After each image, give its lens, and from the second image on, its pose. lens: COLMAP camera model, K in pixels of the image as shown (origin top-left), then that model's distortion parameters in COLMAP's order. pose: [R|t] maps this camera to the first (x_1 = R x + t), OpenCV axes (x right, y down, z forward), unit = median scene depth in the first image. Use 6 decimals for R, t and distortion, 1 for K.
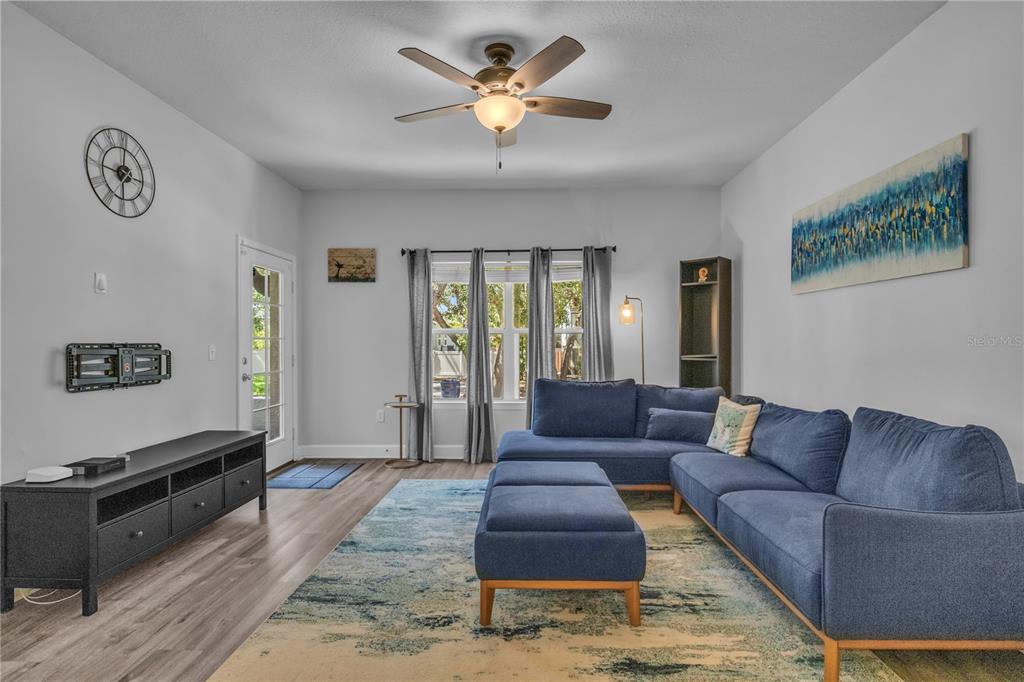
lens RADIAL K [[505.4, 0, 512.0], [0, 505.4, 341.0], [0, 0, 1]] dist [-0.001937, -0.000666]
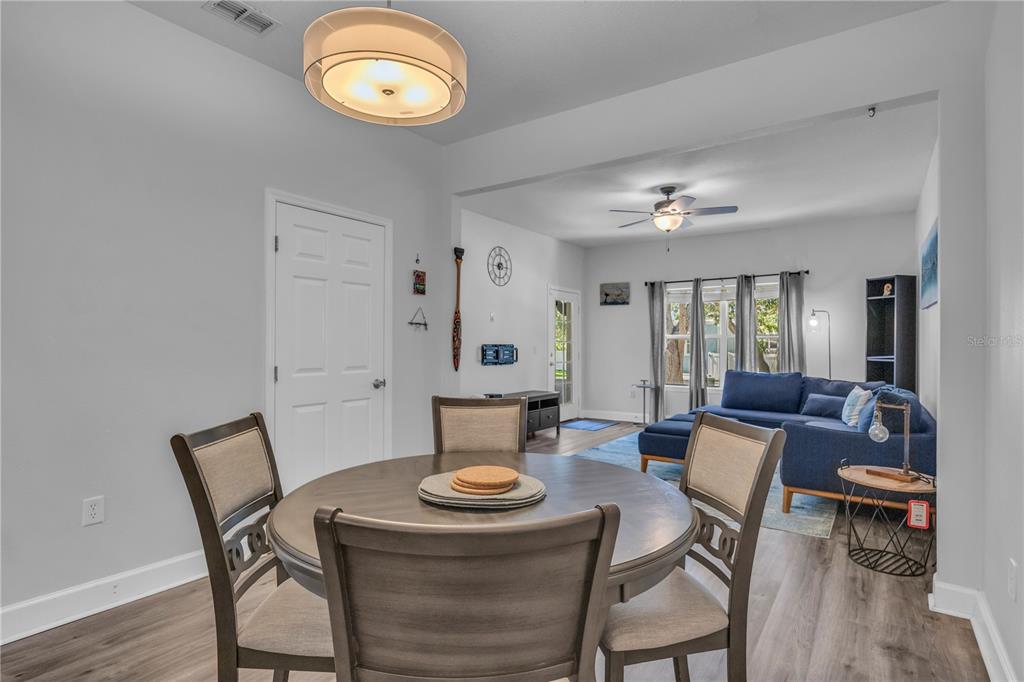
lens RADIAL K [[505.4, 0, 512.0], [0, 505.4, 341.0], [0, 0, 1]] dist [-0.001937, -0.000666]
pose [[0.834569, 0.001131, -0.550902, 0.308000], [-0.003400, 0.999989, -0.003099, -0.002304], [0.550893, 0.004460, 0.834564, -0.513860]]
